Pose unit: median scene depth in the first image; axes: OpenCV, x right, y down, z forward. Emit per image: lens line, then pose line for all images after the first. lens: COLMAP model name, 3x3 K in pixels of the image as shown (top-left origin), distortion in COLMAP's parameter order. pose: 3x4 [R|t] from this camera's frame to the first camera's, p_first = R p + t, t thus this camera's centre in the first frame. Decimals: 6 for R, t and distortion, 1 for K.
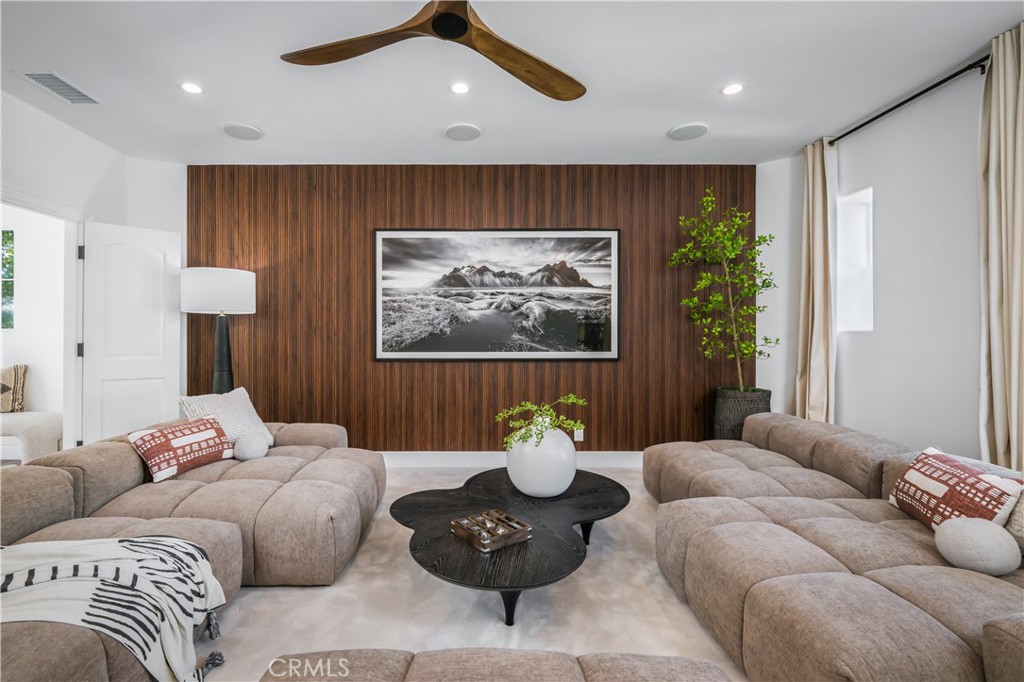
lens RADIAL K [[471.3, 0, 510.6], [0, 471.3, 333.9], [0, 0, 1]] dist [-0.000978, 0.000158]
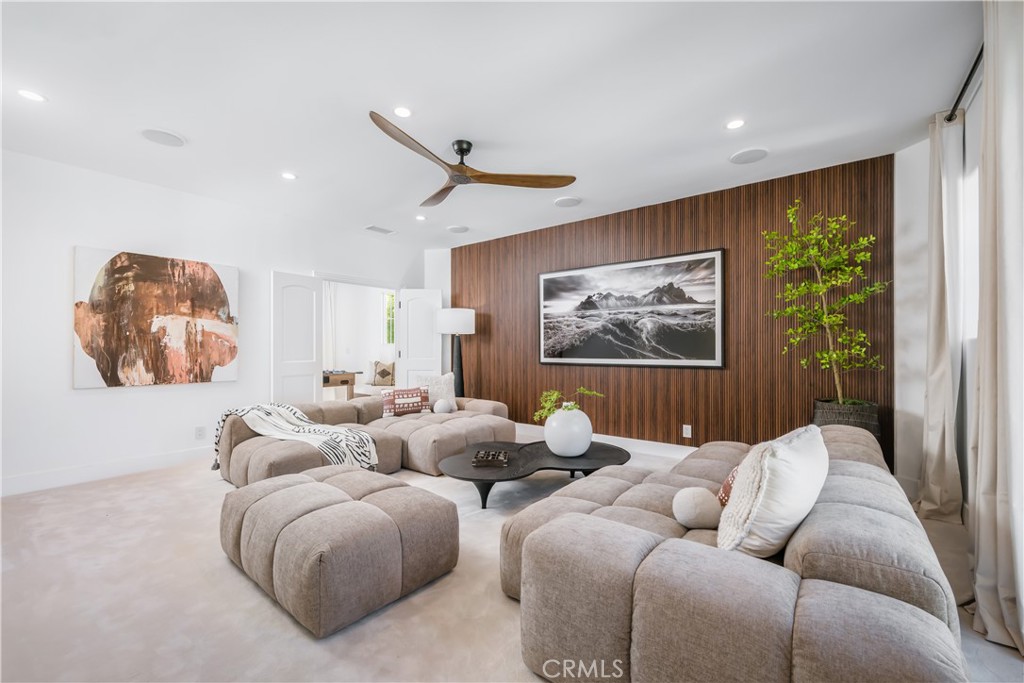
lens RADIAL K [[430.1, 0, 512.0], [0, 430.1, 341.5], [0, 0, 1]] dist [0.006978, -0.000123]
pose [[0.781682, -0.011411, -0.623573, 0.471702], [0.006862, 0.999929, -0.009695, 0.000196], [0.623639, 0.003300, 0.781705, -0.090661]]
